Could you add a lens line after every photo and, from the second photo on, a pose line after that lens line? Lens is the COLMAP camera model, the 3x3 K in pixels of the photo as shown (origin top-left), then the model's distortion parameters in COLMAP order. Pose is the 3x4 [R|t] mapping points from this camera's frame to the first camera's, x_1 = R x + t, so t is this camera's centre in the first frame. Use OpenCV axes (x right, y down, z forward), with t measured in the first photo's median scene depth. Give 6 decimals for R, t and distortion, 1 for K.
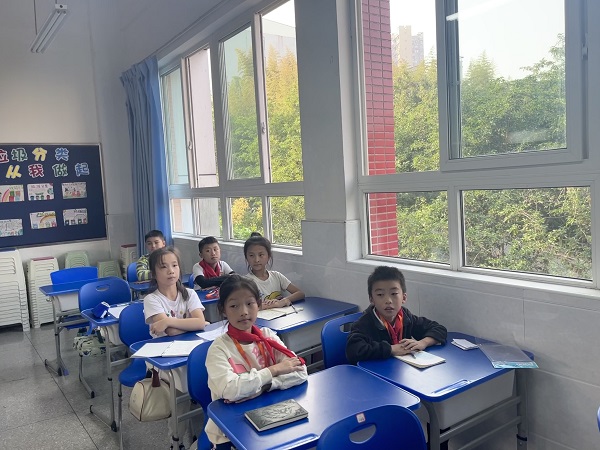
lens RADIAL K [[498.2, 0, 308.1], [0, 498.2, 221.4], [0, 0, 1]] dist [0.078640, -0.132170]
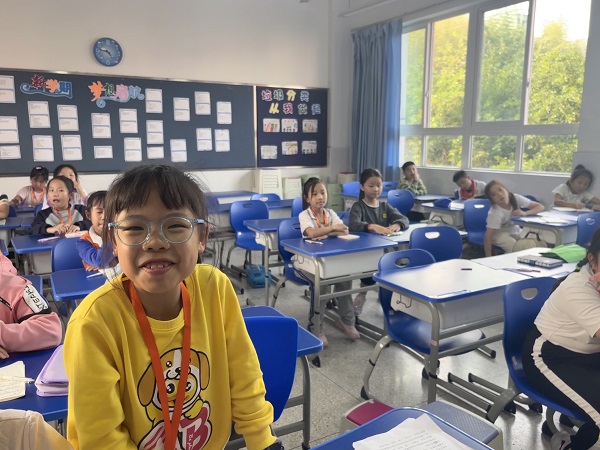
lens RADIAL K [[494.6, 0, 300.0], [0, 494.6, 225.0], [0, 0, 1]] dist [0.017705, -0.003477]
pose [[0.994534, 0.070240, -0.077253, -0.391396], [-0.062127, 0.992757, 0.102826, 0.061445], [0.083916, -0.097464, 0.991695, -0.268130]]
